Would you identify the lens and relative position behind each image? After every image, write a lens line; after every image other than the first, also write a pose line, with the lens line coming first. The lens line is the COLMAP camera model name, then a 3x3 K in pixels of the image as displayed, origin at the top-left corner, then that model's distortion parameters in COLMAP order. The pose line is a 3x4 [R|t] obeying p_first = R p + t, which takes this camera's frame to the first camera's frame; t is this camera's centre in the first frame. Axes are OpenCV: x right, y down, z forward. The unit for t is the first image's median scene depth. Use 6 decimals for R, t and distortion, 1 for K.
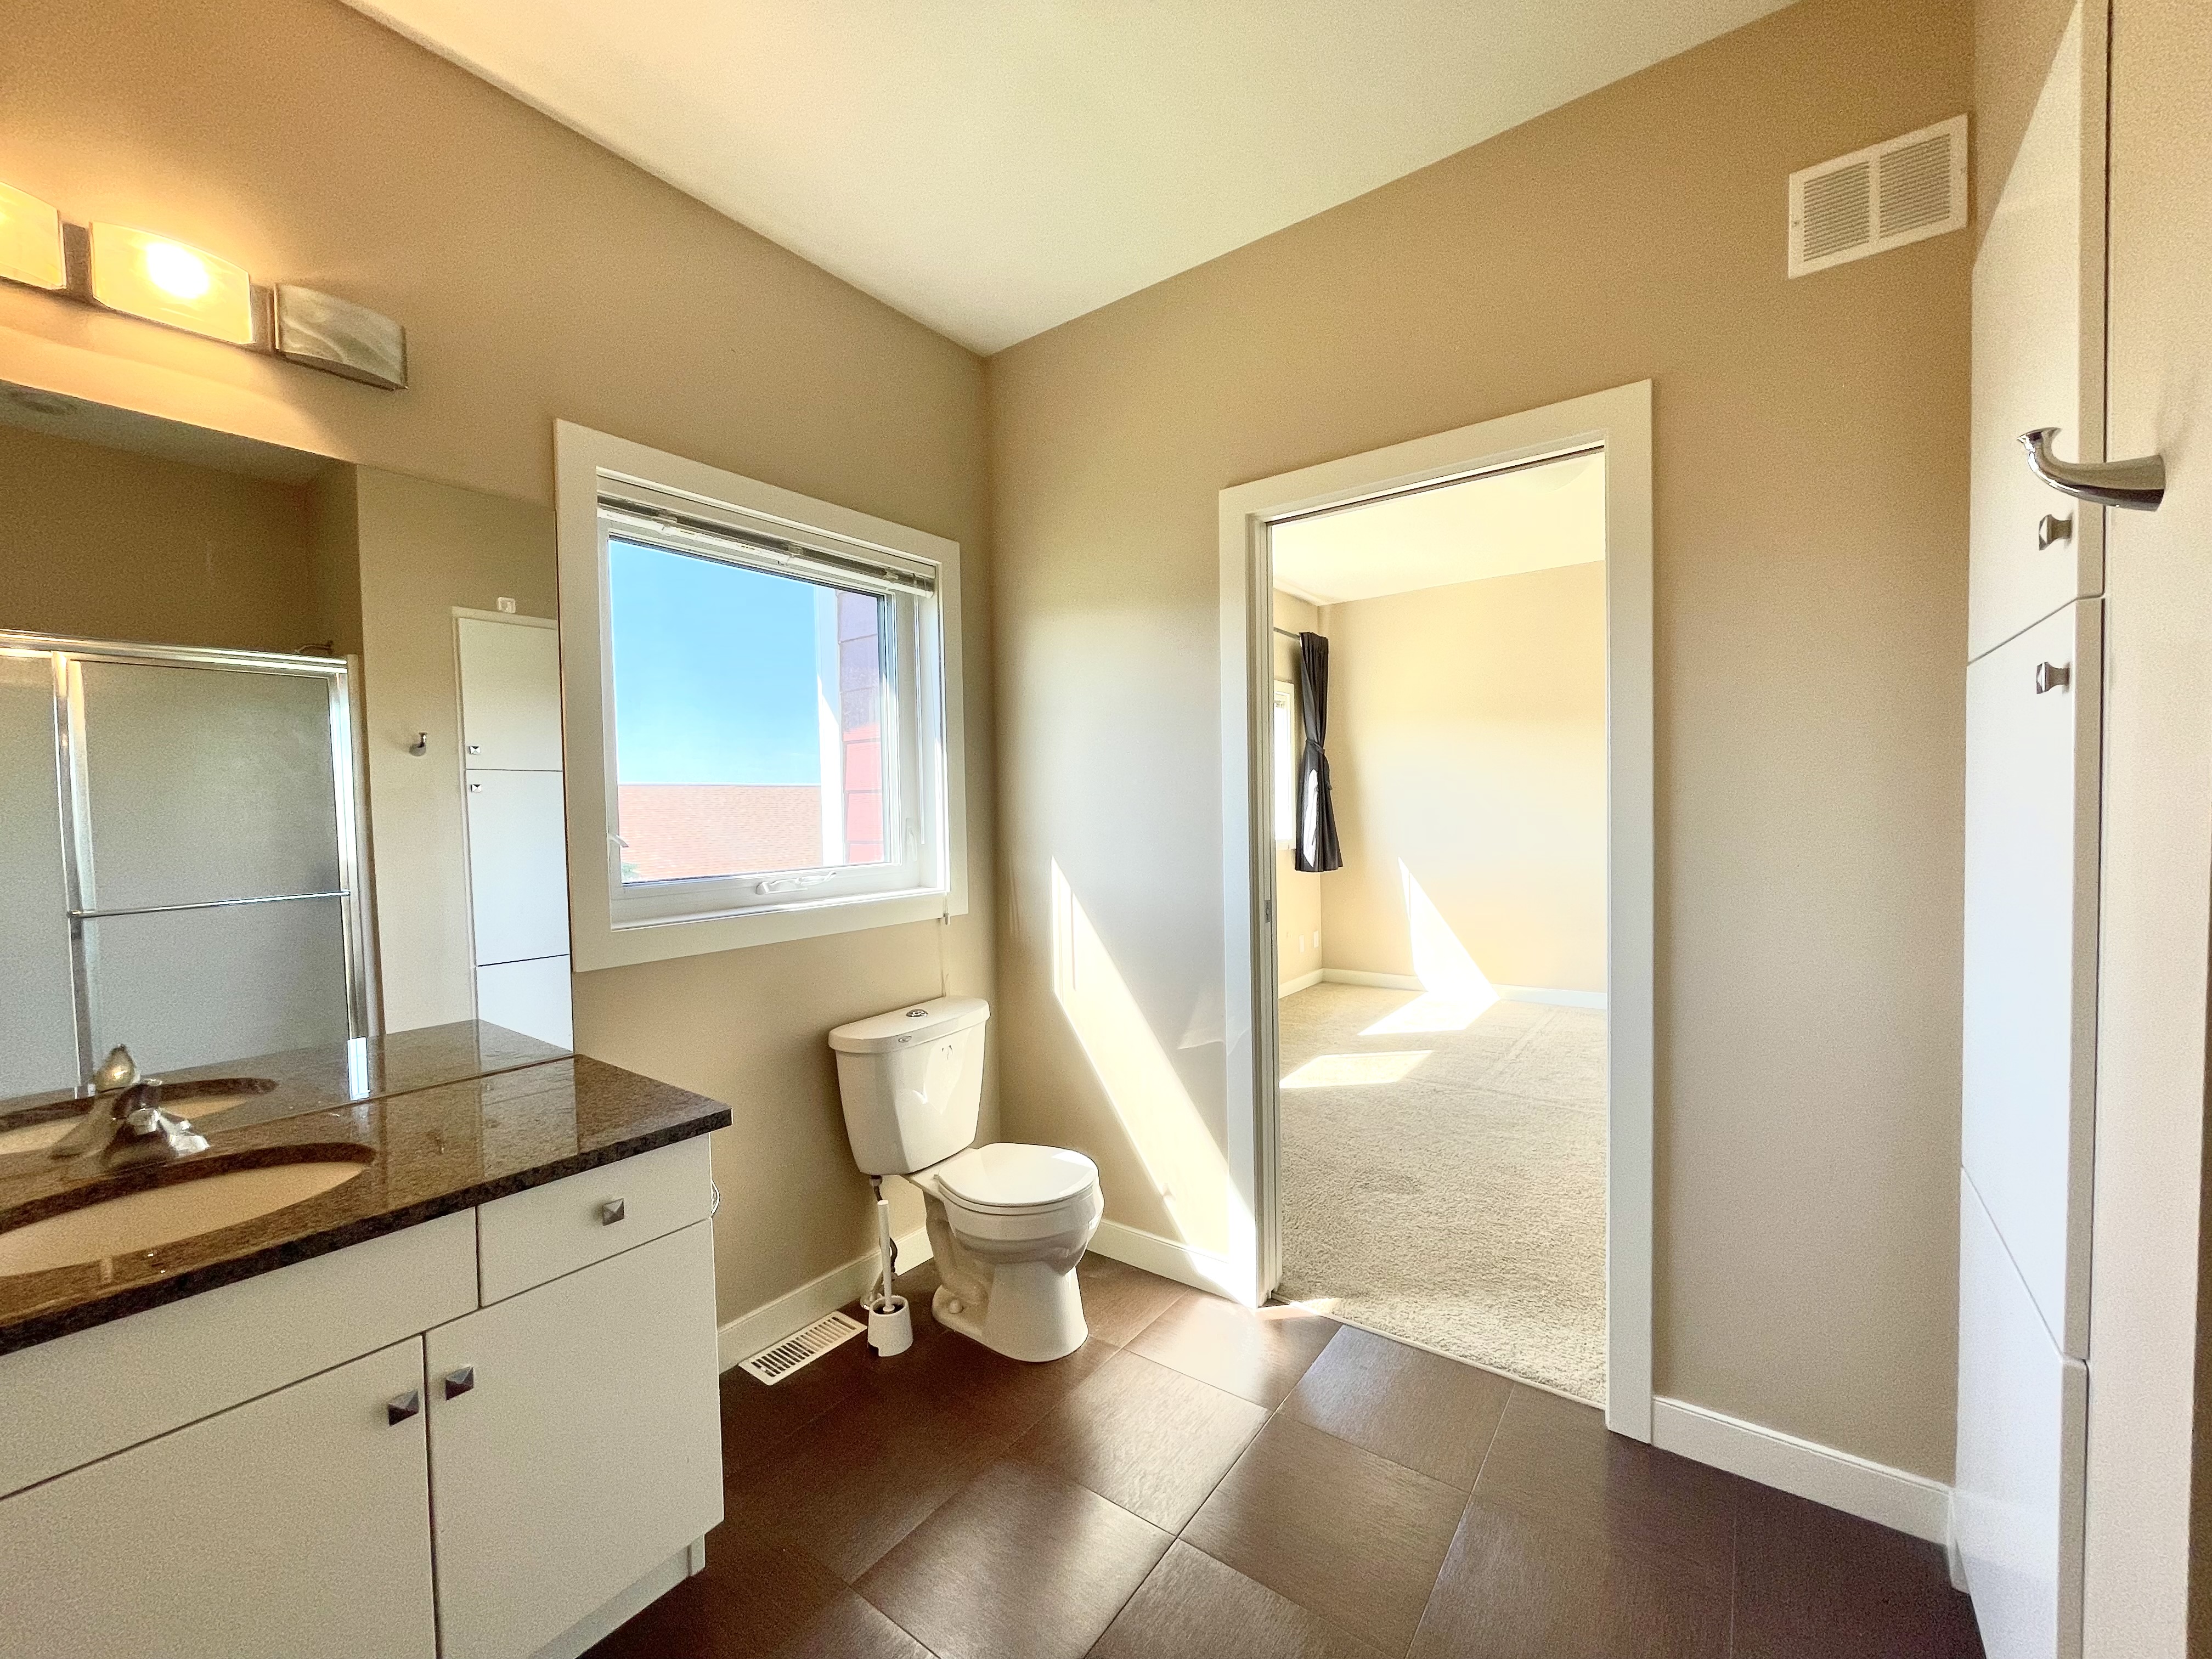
lens RADIAL K [[895.2, 0, 1101.9], [0, 895.2, 838.2], [0, 0, 1]] dist [-0.000420, 0.001369]
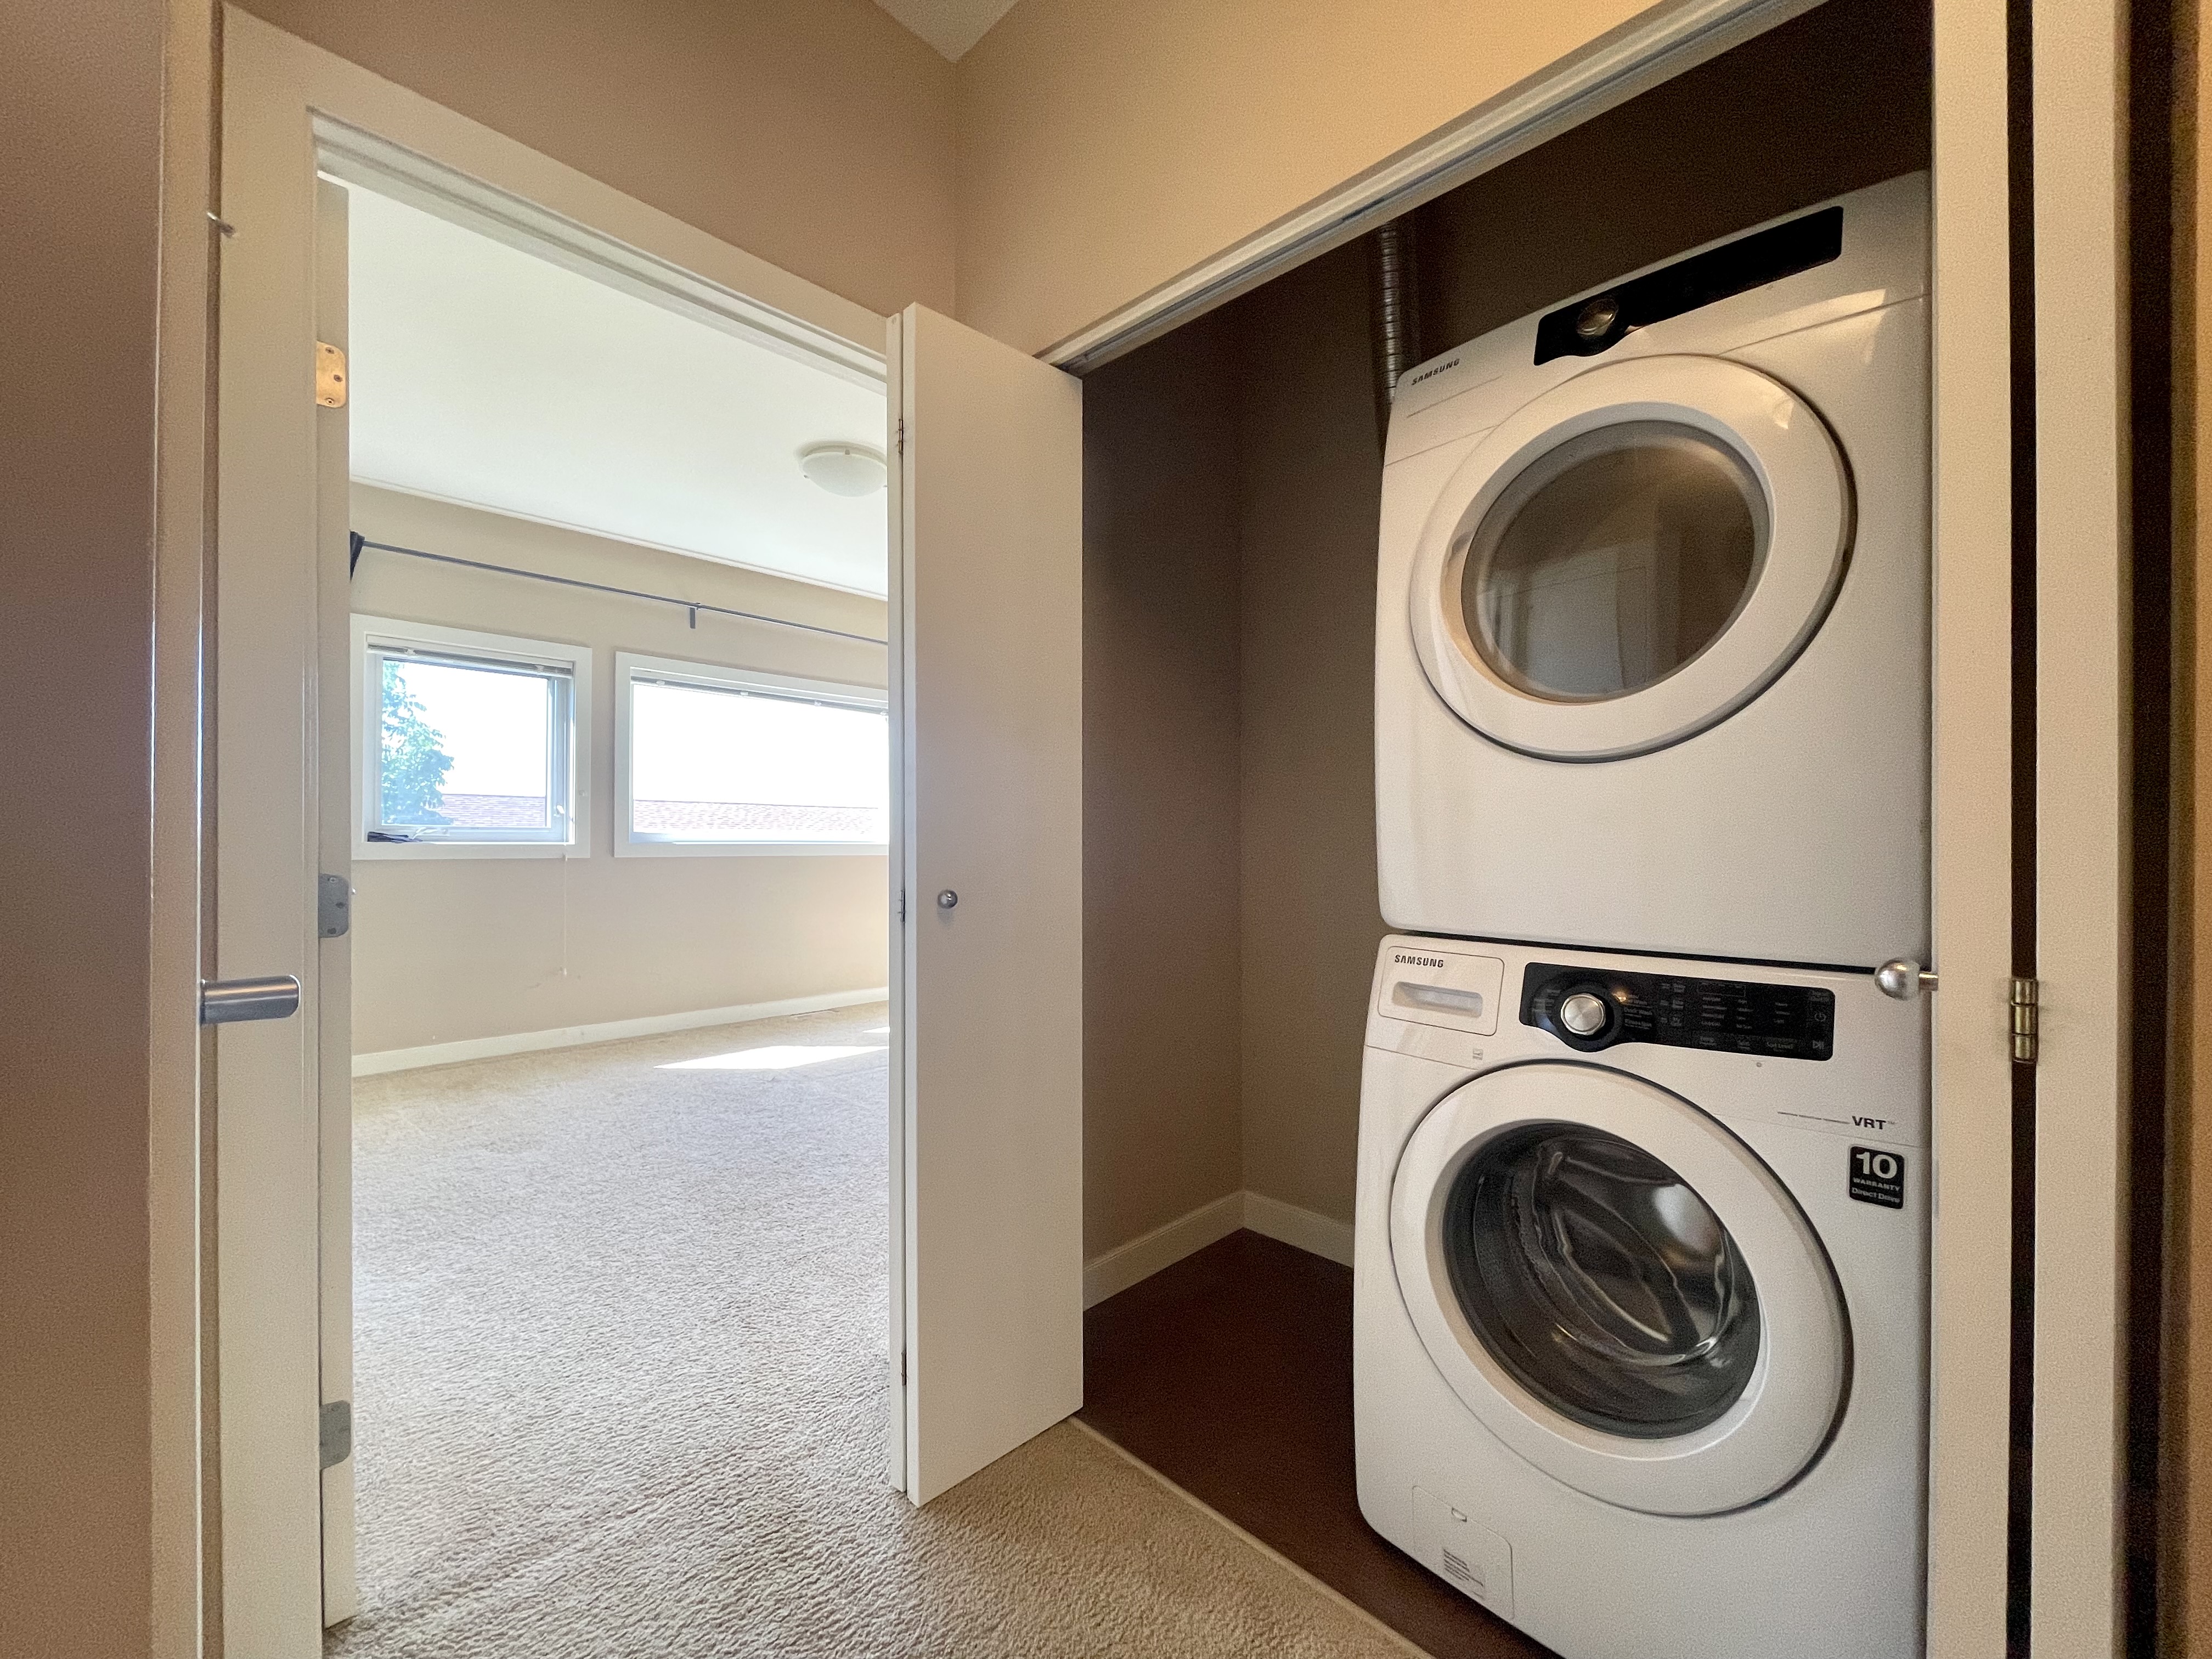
lens RADIAL K [[895.2, 0, 1094.5], [0, 895.2, 831.0], [0, 0, 1]] dist [-0.000420, 0.001369]
pose [[0.988579, 0.022508, -0.149011, 0.573933], [-0.028651, 0.998820, -0.039205, 0.018453], [0.147953, 0.043027, 0.988058, 0.023004]]
